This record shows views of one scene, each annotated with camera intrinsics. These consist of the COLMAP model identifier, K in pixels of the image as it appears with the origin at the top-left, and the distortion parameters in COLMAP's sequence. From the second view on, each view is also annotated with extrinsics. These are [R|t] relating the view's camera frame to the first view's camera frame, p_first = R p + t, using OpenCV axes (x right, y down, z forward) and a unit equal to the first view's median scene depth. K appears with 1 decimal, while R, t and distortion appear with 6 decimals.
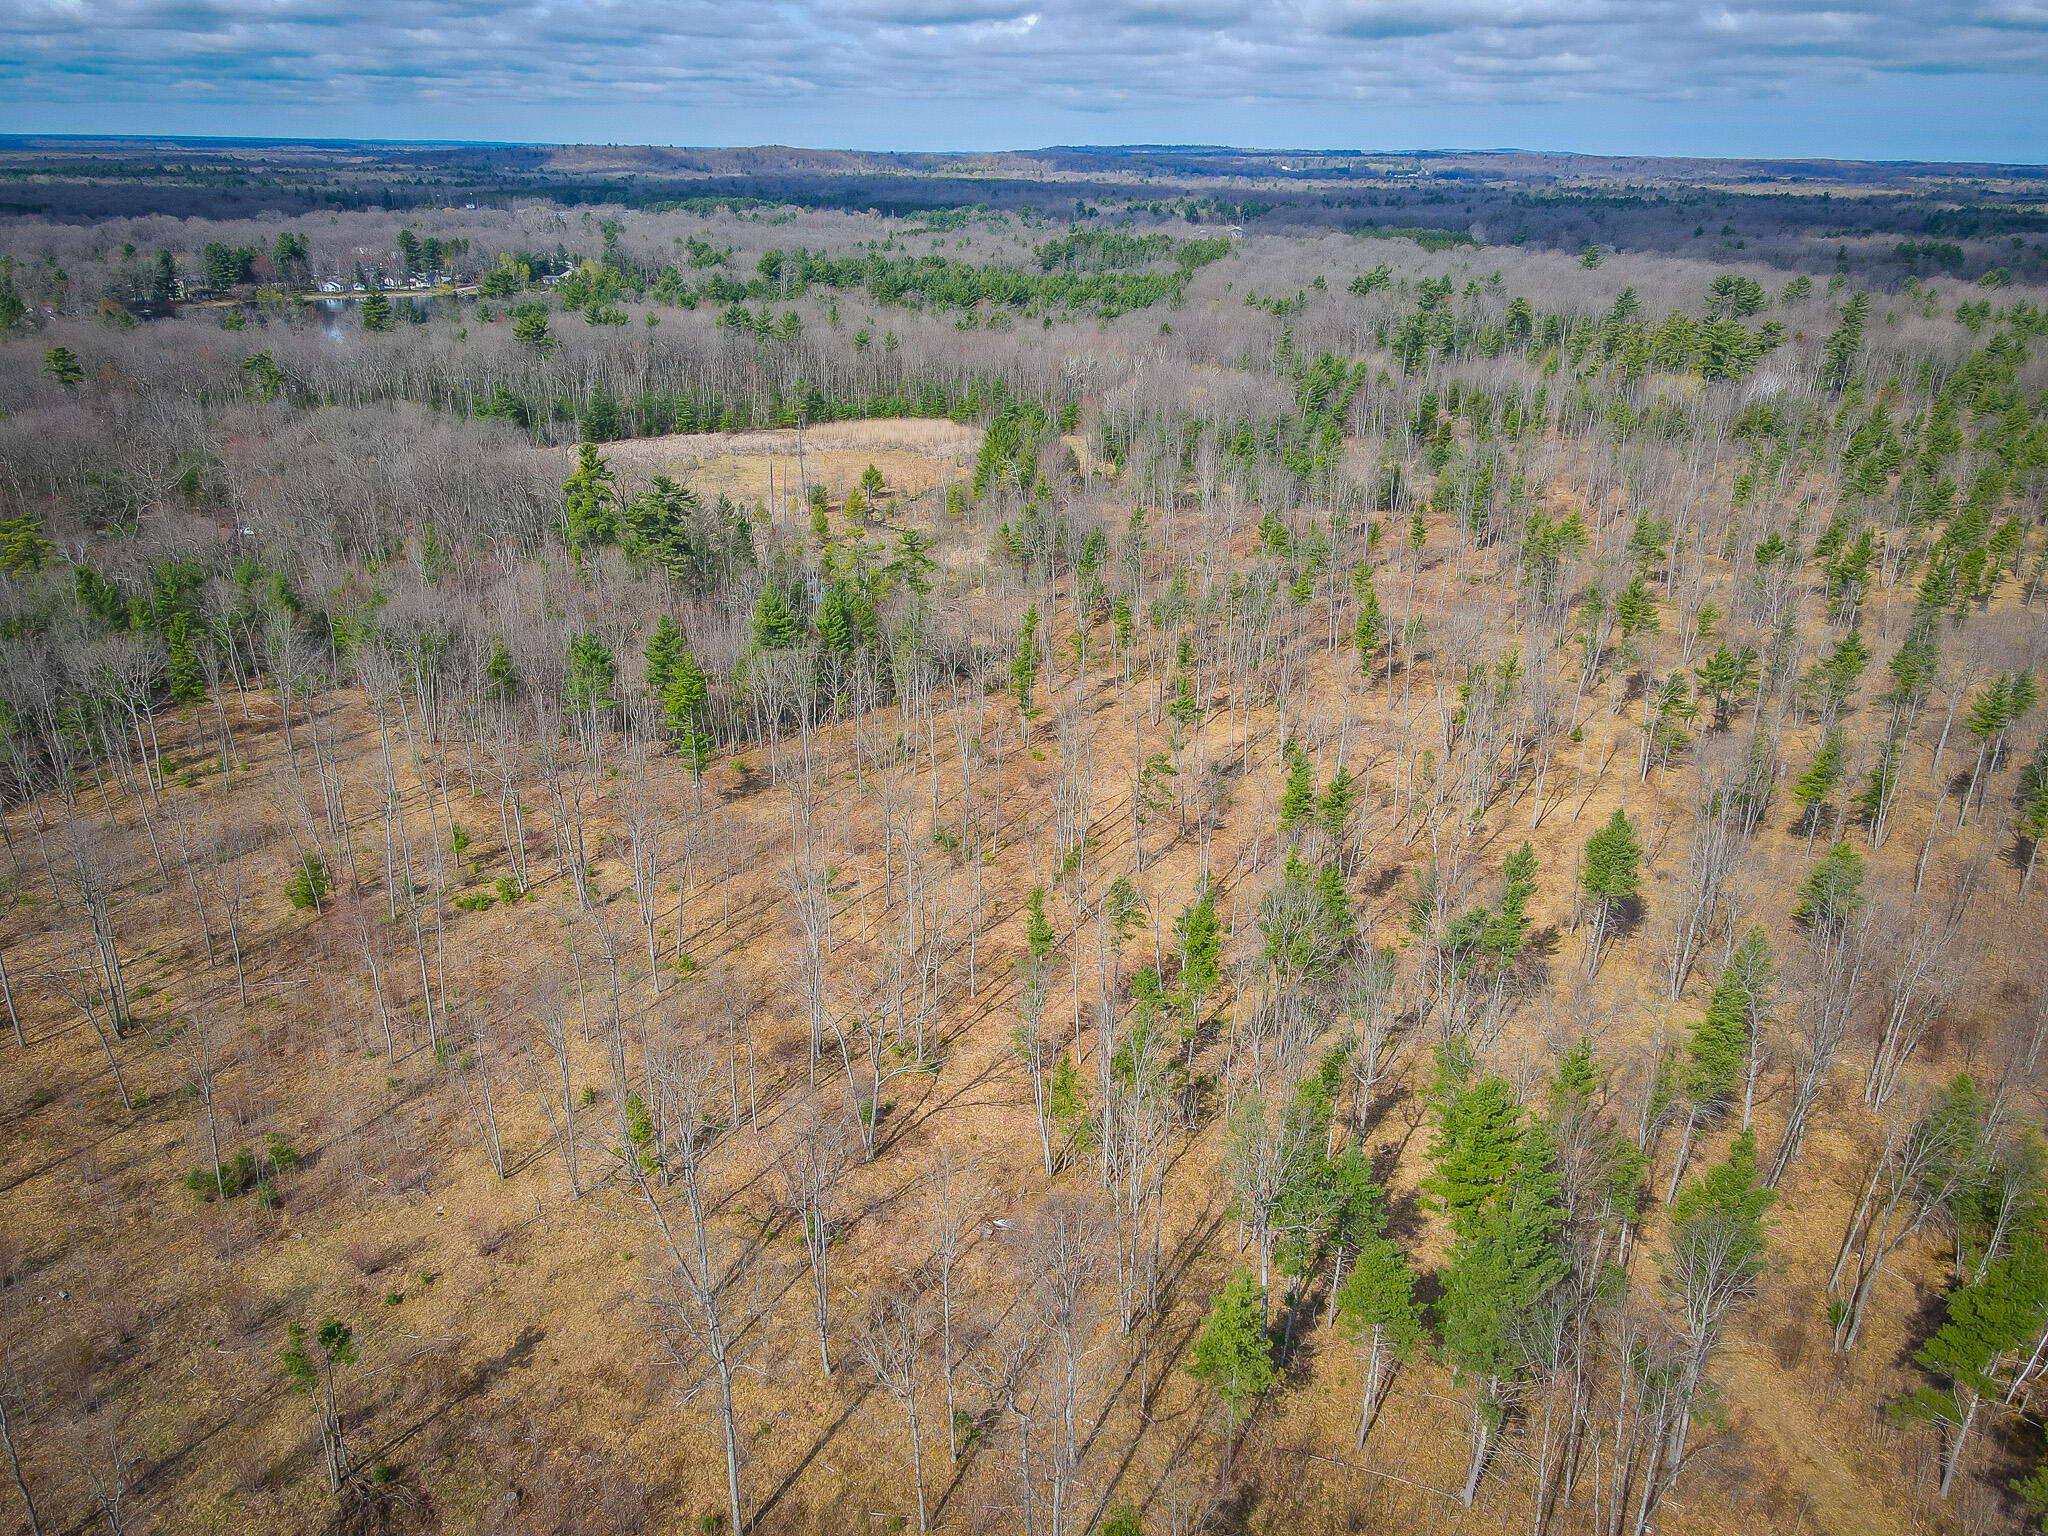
lens RADIAL K [[1472.0, 0, 1015.3], [0, 1472.0, 769.1], [0, 0, 1]] dist [0.004182, 0.022179]
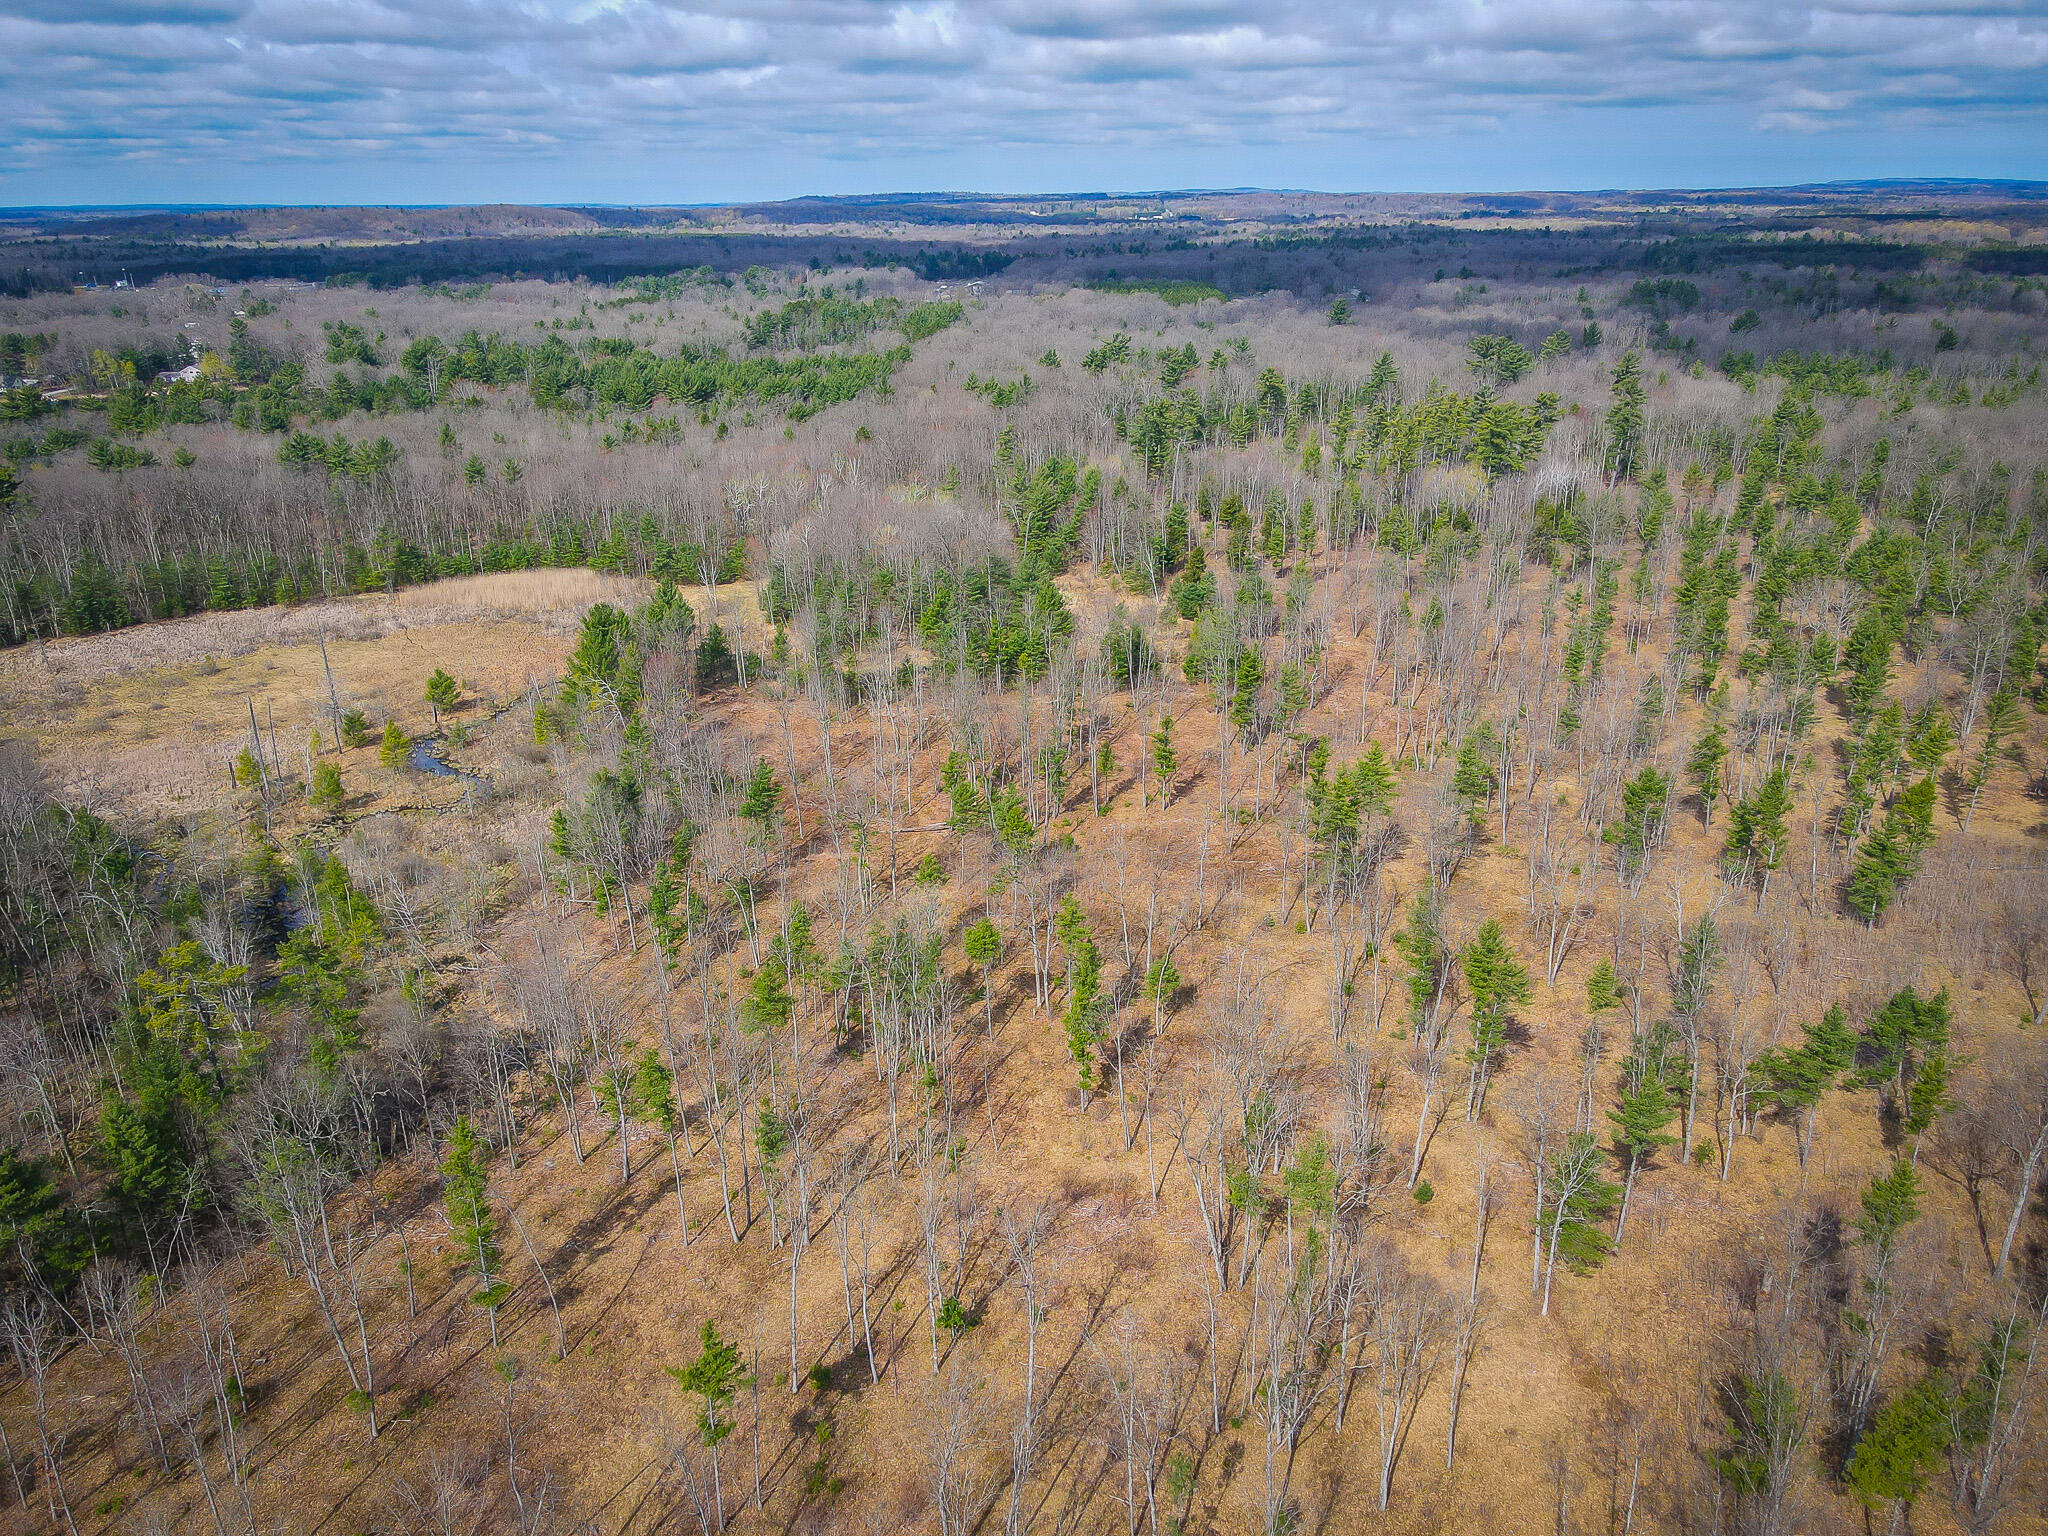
lens RADIAL K [[1472.0, 0, 1015.3], [0, 1472.0, 769.1], [0, 0, 1]] dist [0.004182, 0.022179]
pose [[0.987934, -0.077971, 0.133814, 0.052514], [0.081571, 0.996433, -0.021624, -0.073557], [-0.131651, 0.032279, 0.990771, 0.148464]]
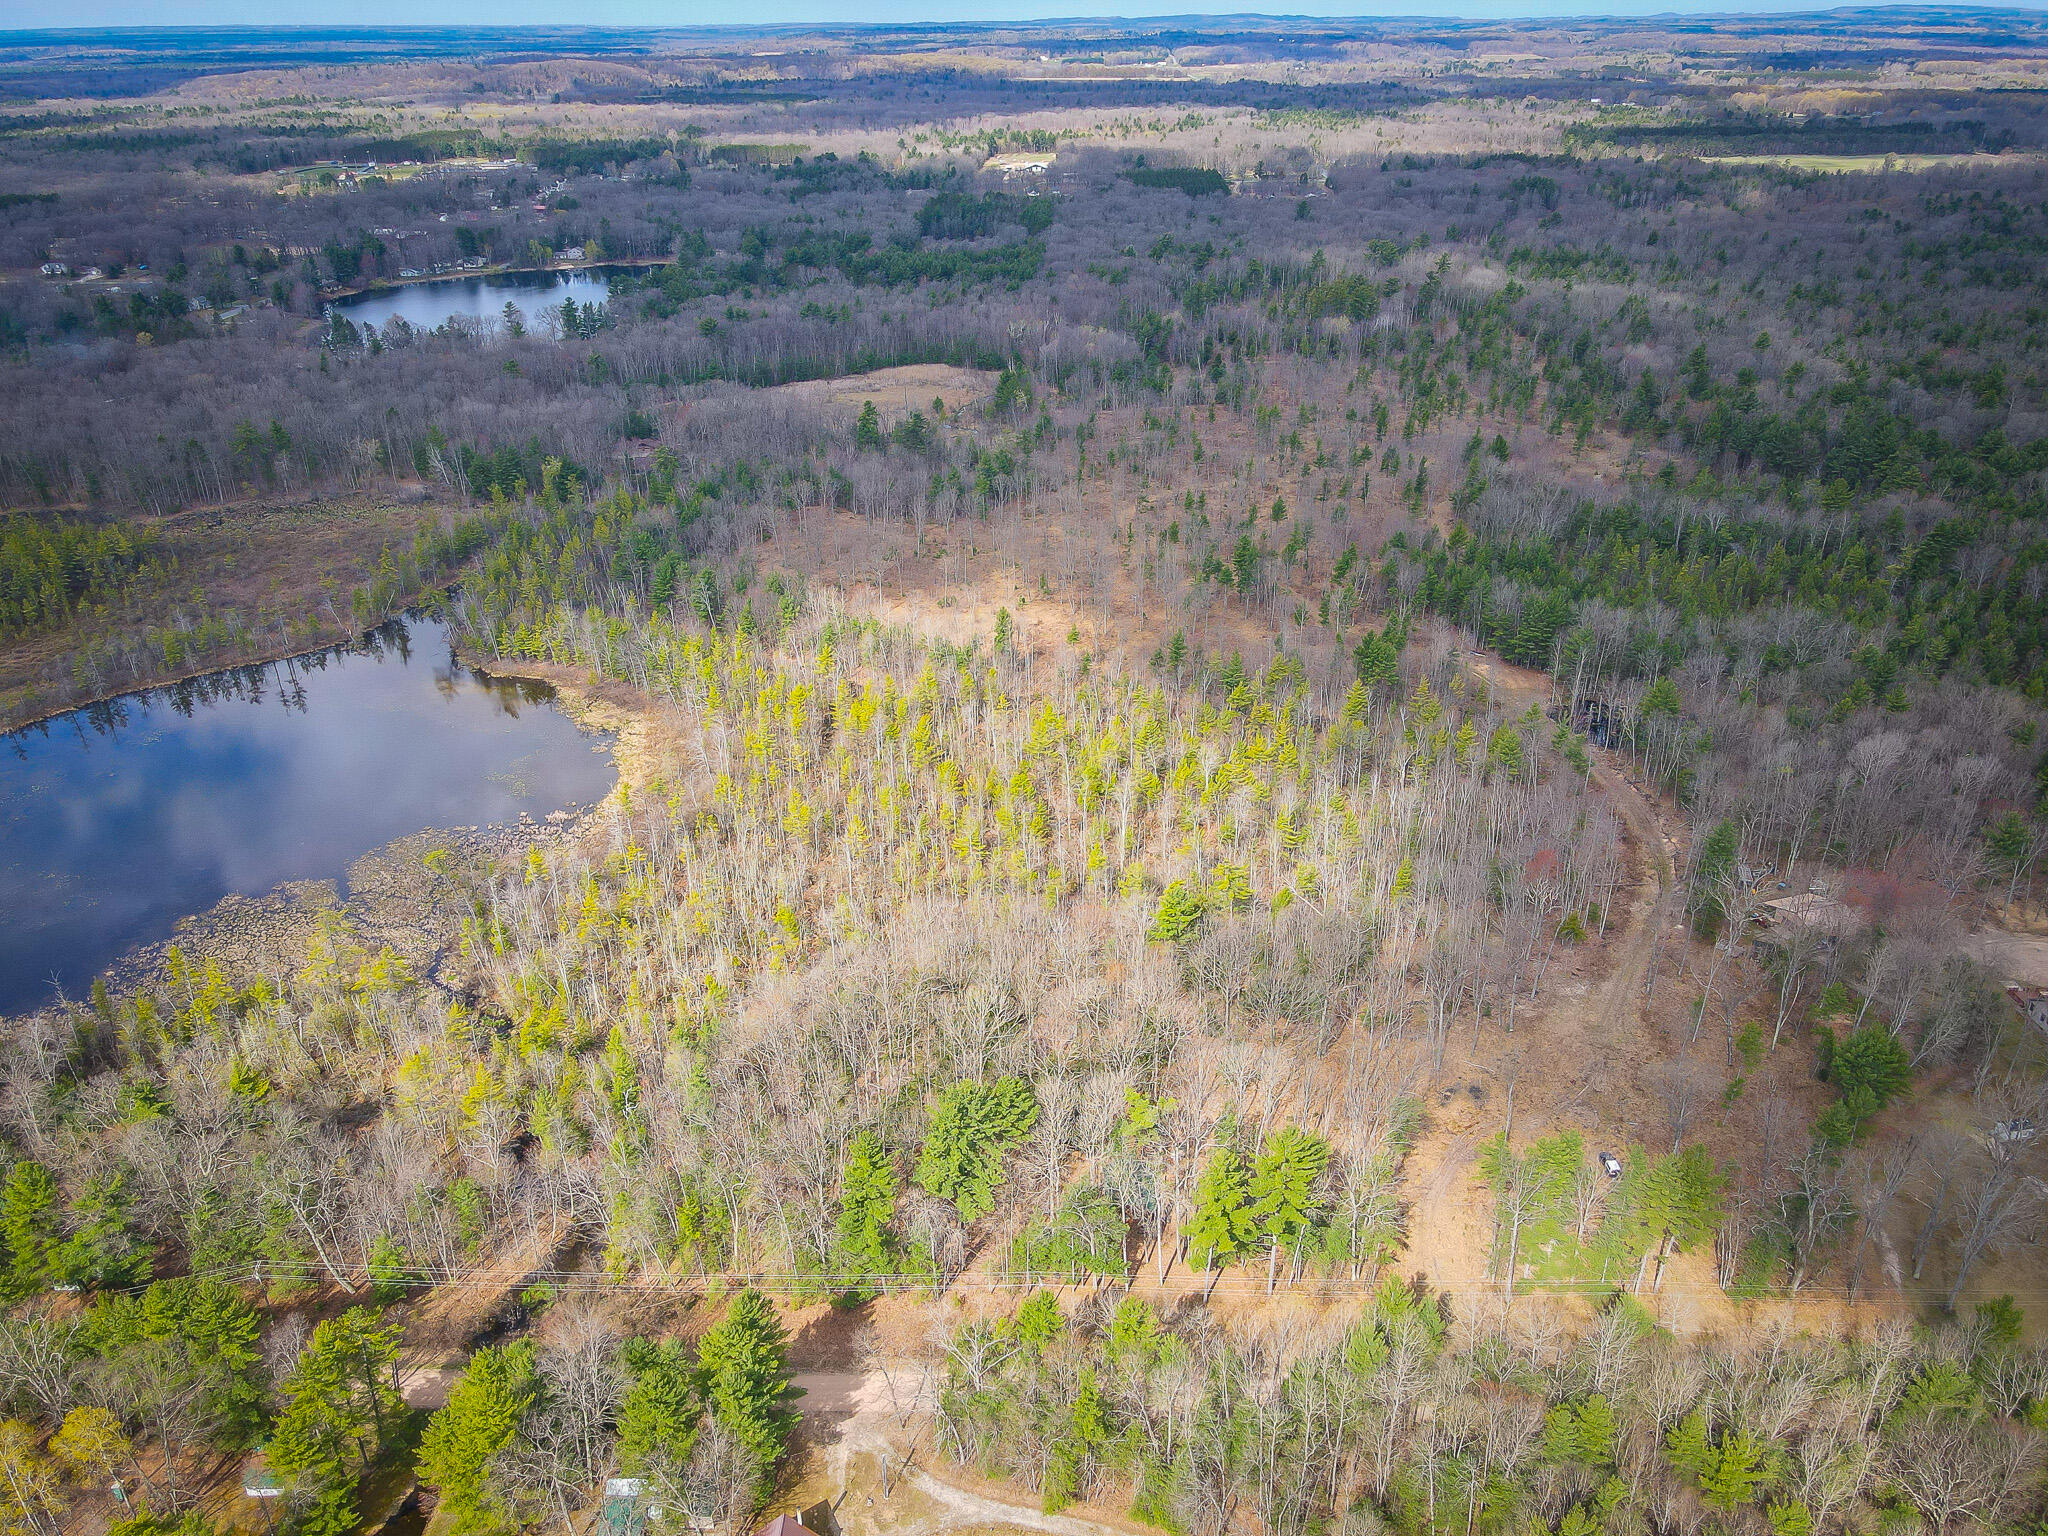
lens RADIAL K [[1475.5, 0, 1024.0], [0, 1475.5, 768.0], [0, 0, 1]] dist [0.042019, -0.043320]
pose [[0.985890, -0.093505, 0.138844, -0.190295], [0.082894, 0.993314, 0.080345, 0.085219], [-0.145429, -0.067702, 0.987050, -0.624127]]
